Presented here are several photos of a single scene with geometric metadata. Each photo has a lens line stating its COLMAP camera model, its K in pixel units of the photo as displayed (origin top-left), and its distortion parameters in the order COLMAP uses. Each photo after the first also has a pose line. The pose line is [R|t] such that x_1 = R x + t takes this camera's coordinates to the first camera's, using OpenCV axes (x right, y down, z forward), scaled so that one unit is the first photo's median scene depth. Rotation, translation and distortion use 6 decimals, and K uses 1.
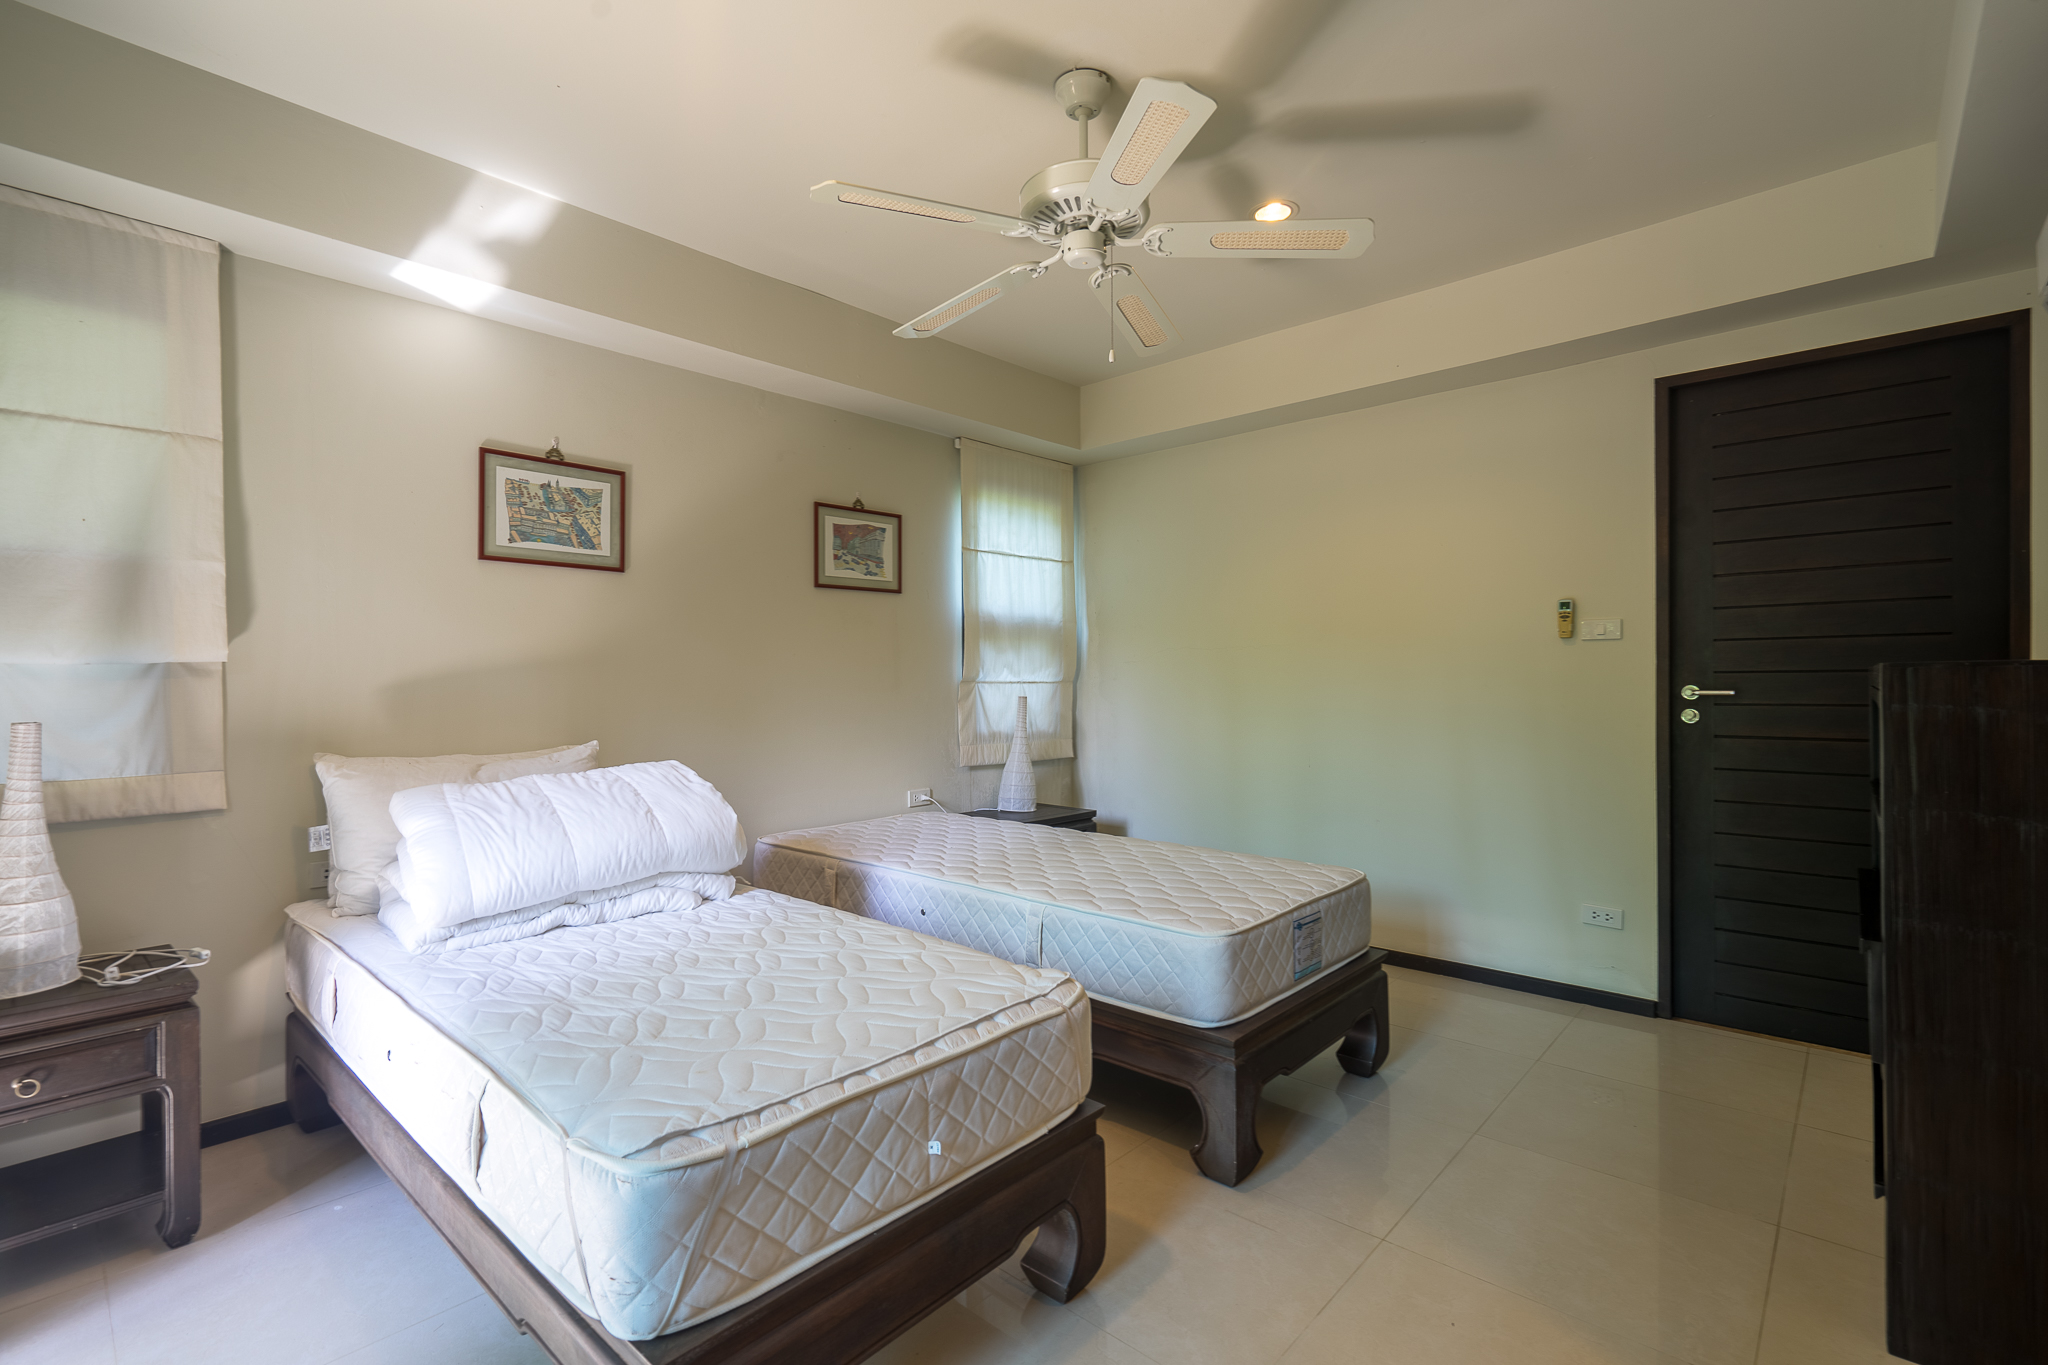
lens RADIAL K [[938.3, 0, 1020.5], [0, 938.3, 704.4], [0, 0, 1]] dist [0.010675, 0.000213]
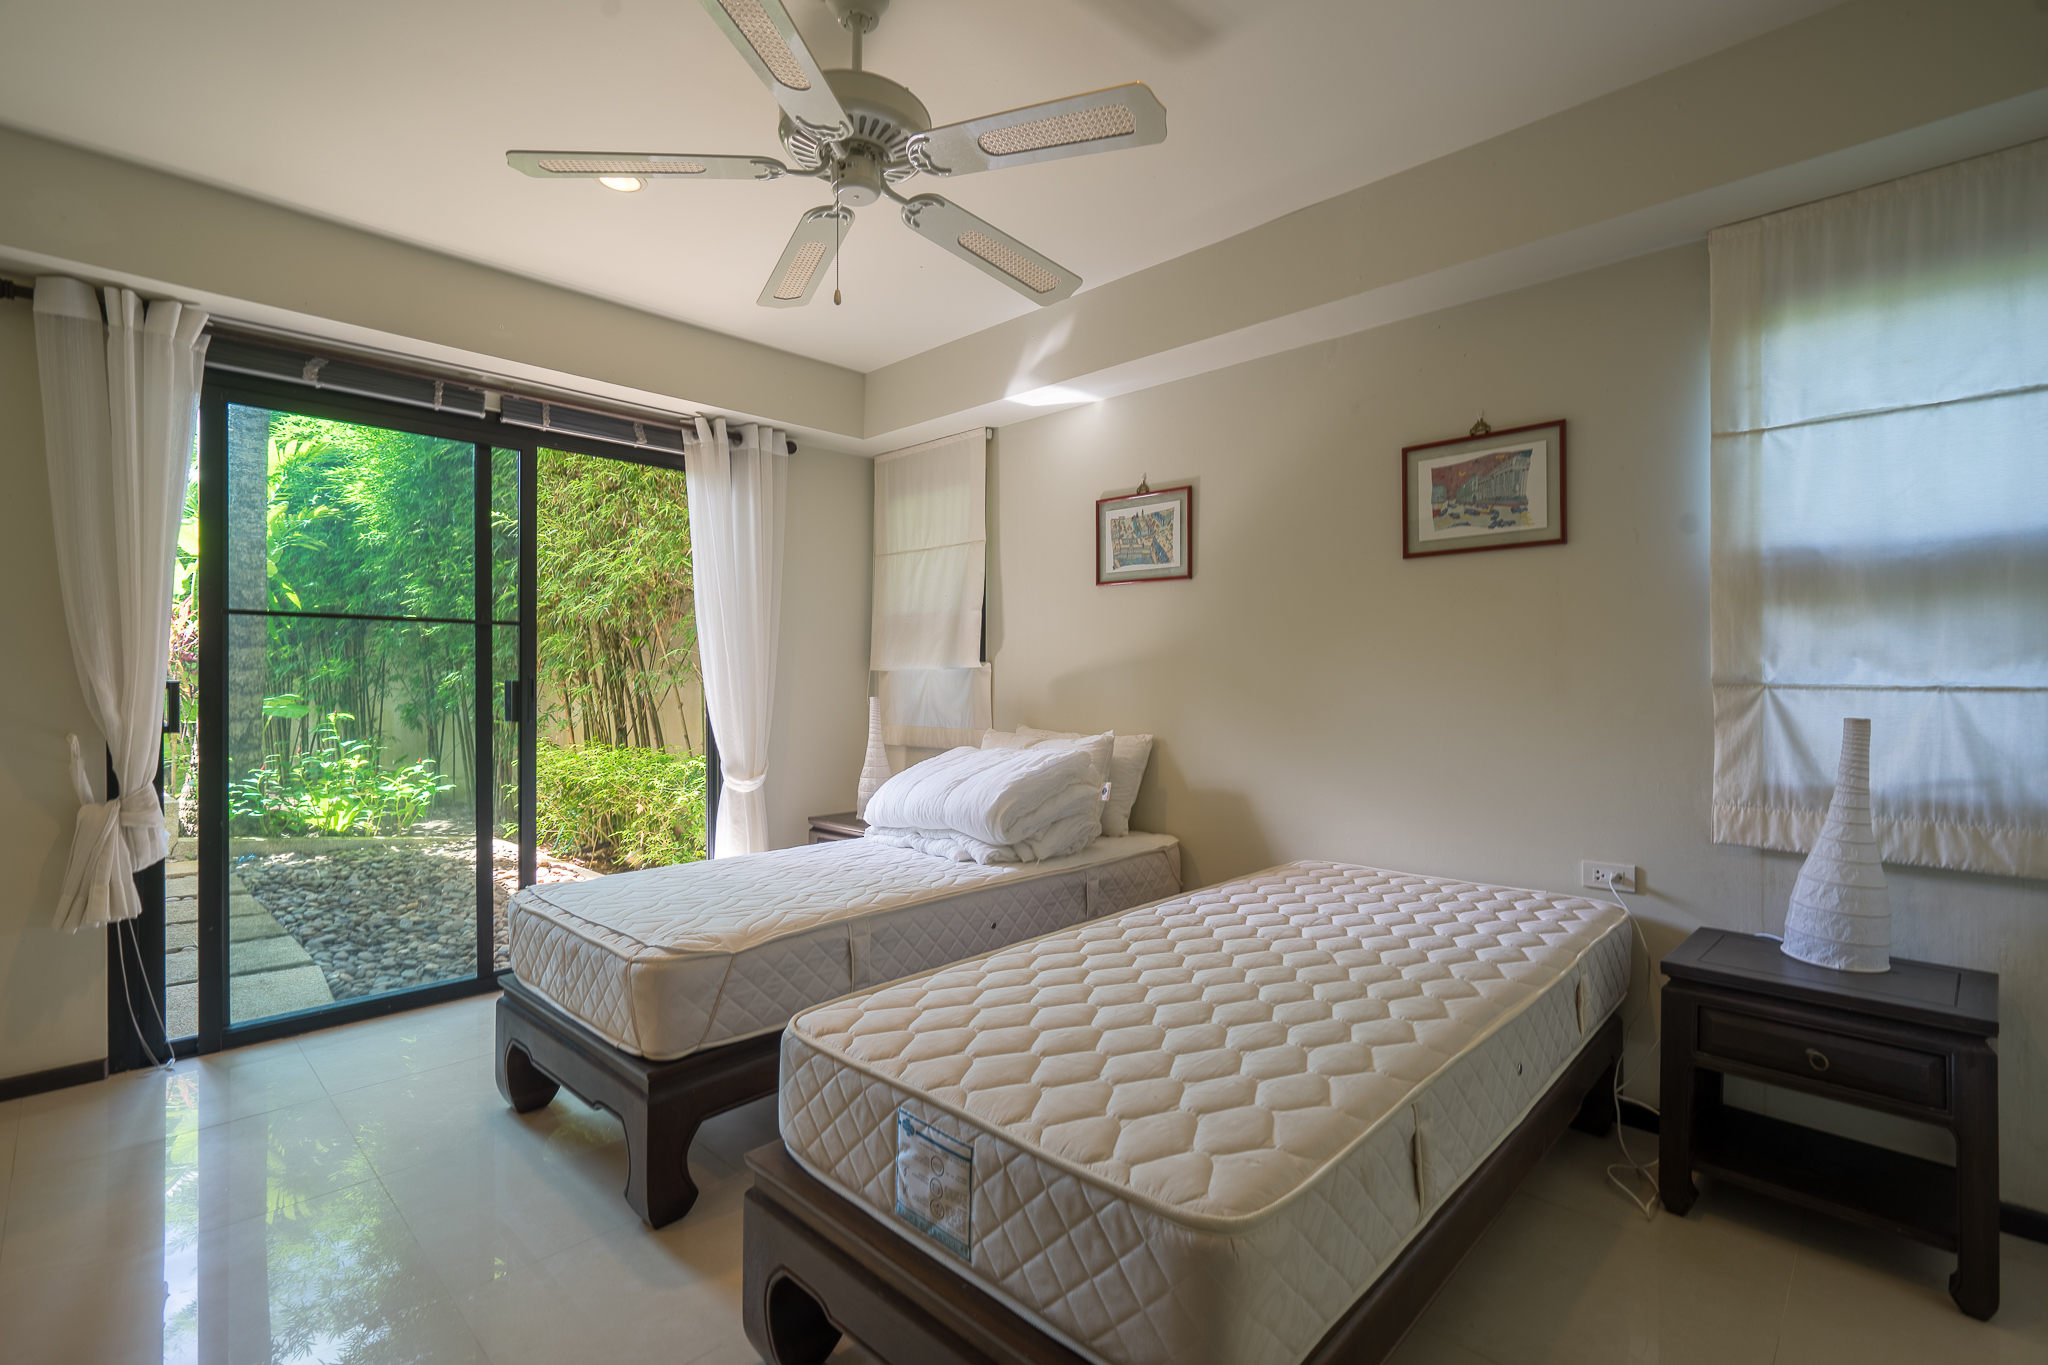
lens RADIAL K [[940.2, 0, 1017.5], [0, 940.2, 690.6], [0, 0, 1]] dist [0.001763, 0.000734]
pose [[-0.030073, 0.018126, -0.999383, 0.564598], [-0.027052, 0.999455, 0.018942, -0.022882], [0.999182, 0.027605, -0.029566, 0.709052]]
